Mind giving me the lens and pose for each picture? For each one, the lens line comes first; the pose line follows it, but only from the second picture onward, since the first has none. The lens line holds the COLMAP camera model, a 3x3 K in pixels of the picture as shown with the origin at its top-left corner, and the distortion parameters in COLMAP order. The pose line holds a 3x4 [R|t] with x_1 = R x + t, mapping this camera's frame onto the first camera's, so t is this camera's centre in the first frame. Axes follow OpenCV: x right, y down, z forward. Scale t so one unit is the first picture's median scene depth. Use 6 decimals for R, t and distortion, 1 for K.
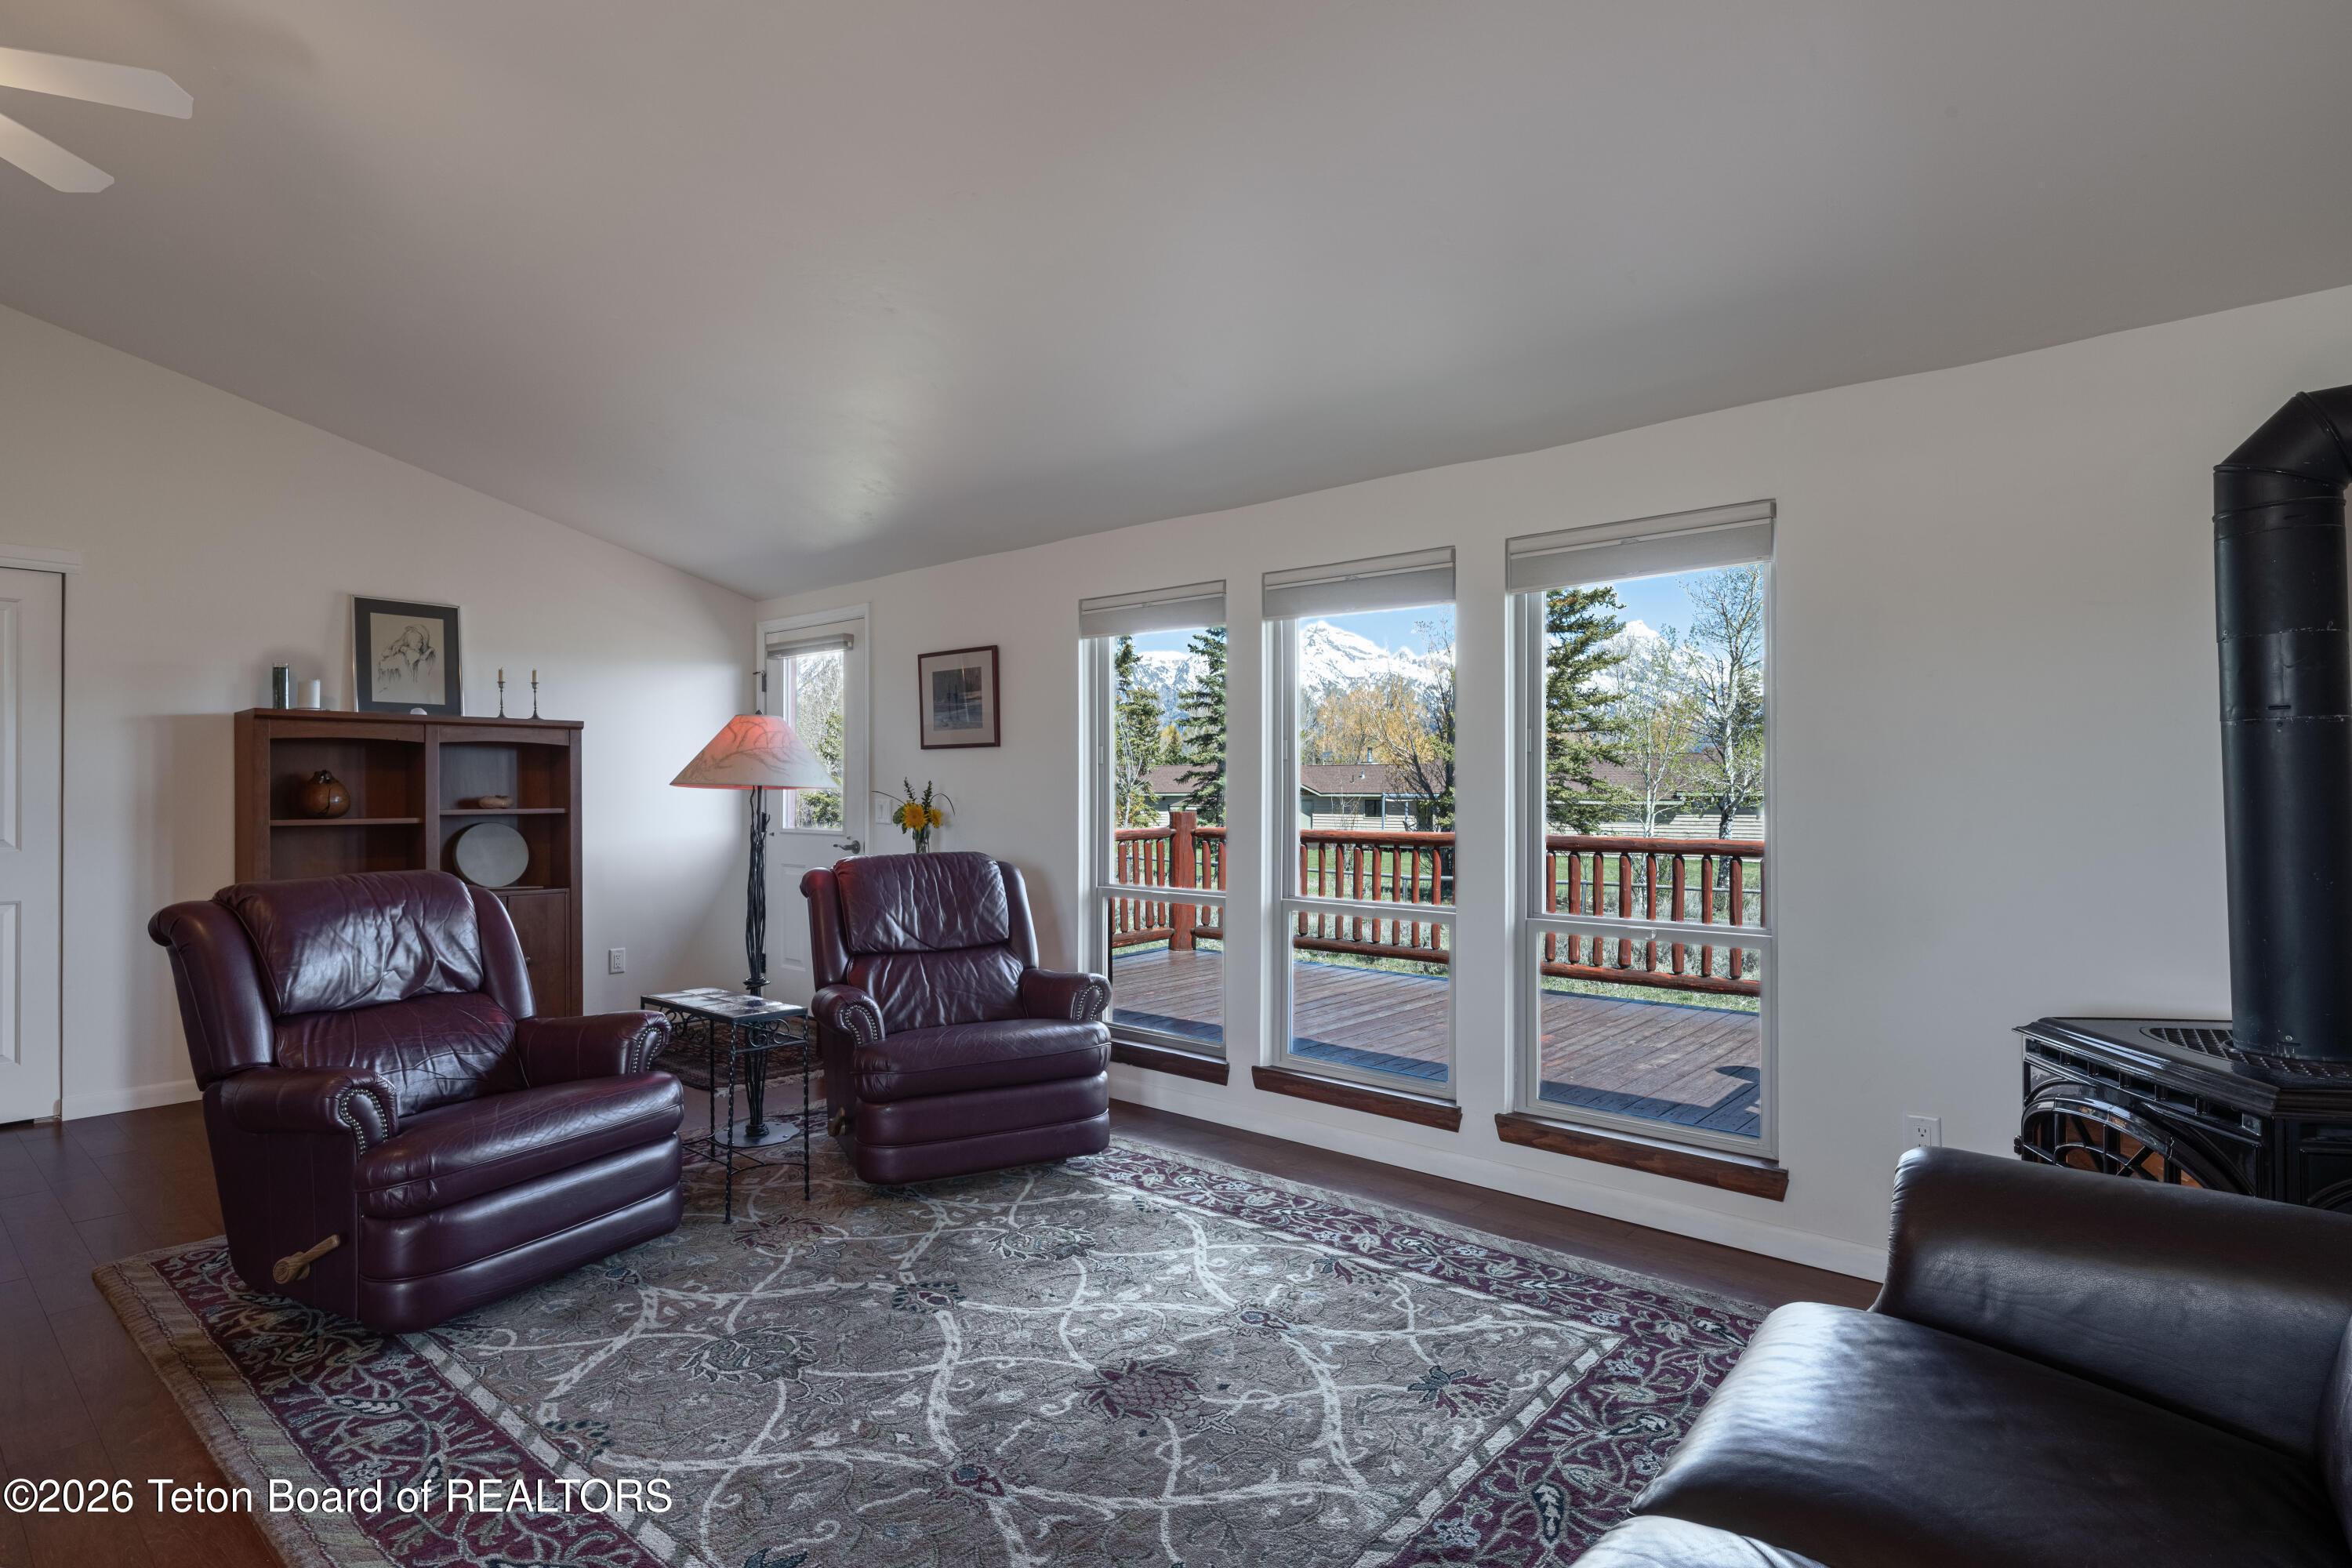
lens RADIAL K [[1238.4, 0, 1173.0], [0, 1238.4, 798.8], [0, 0, 1]] dist [0.027209, 0.000053]
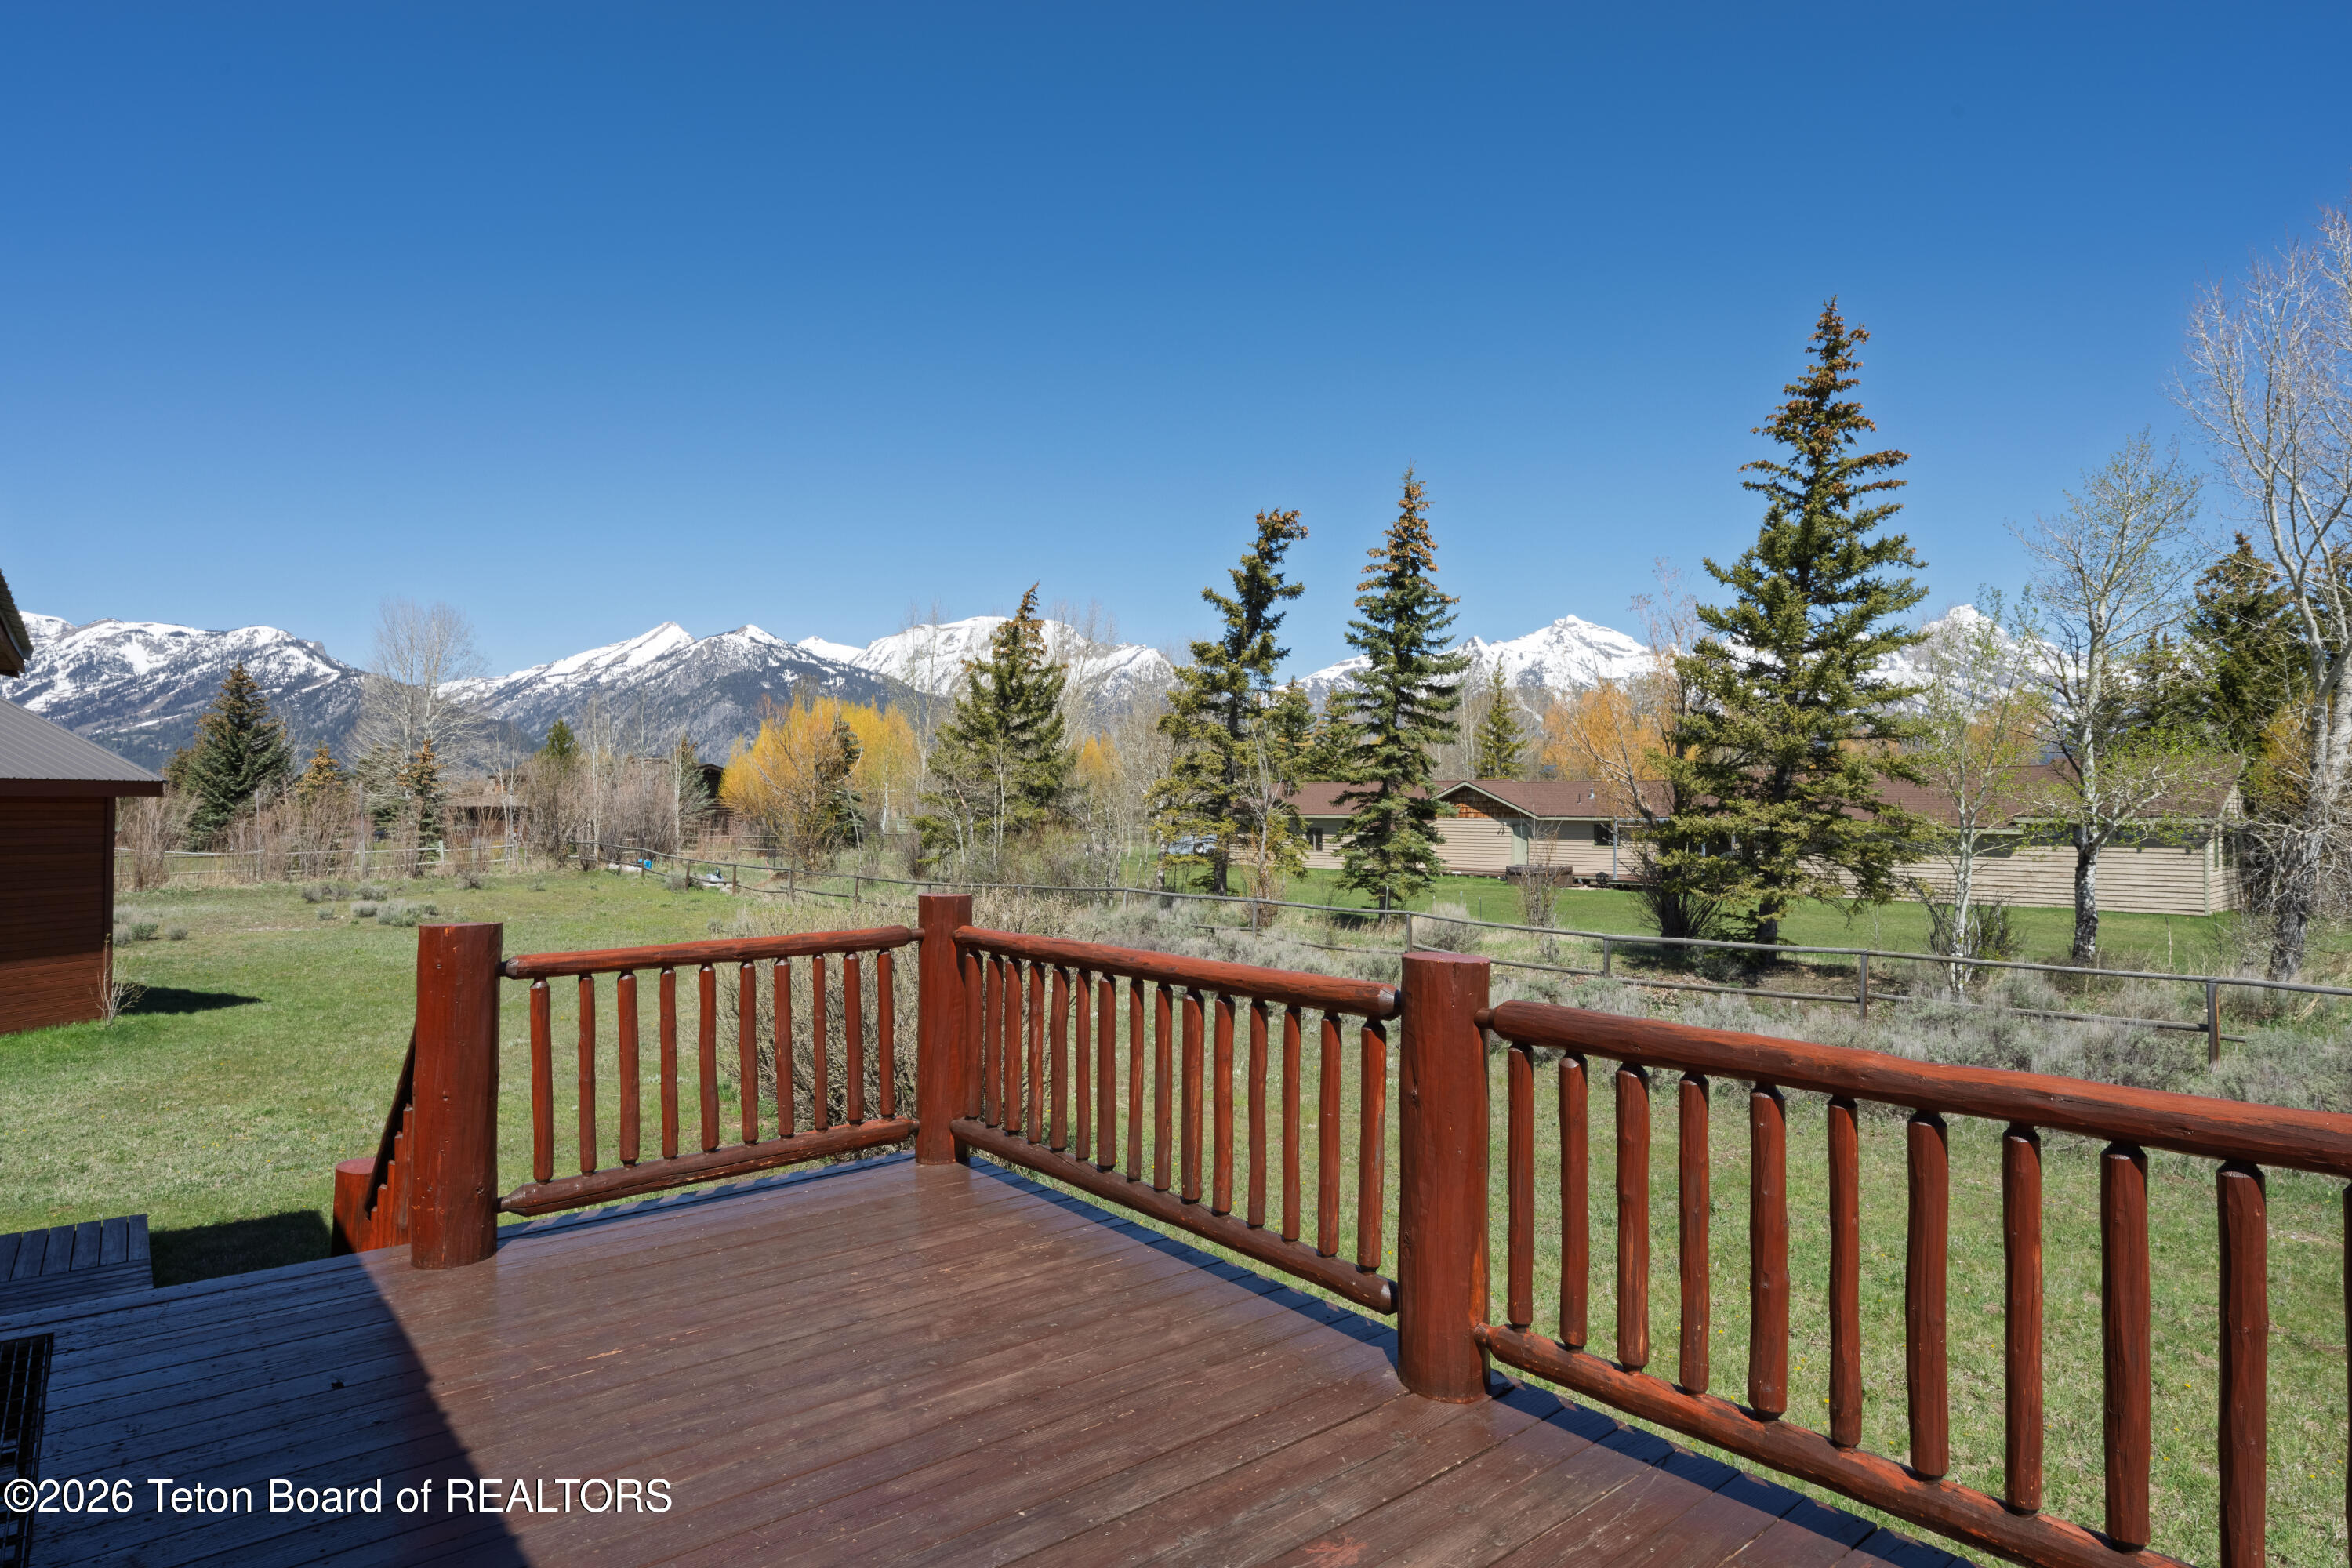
lens RADIAL K [[1337.5, 0, 1167.0], [0, 1337.5, 787.9], [0, 0, 1]] dist [0.007109, -0.000152]
pose [[0.983565, -0.000408, -0.180555, 0.069099], [-0.003351, 0.999784, -0.020514, -0.007872], [0.180524, 0.020782, 0.983351, 0.155810]]
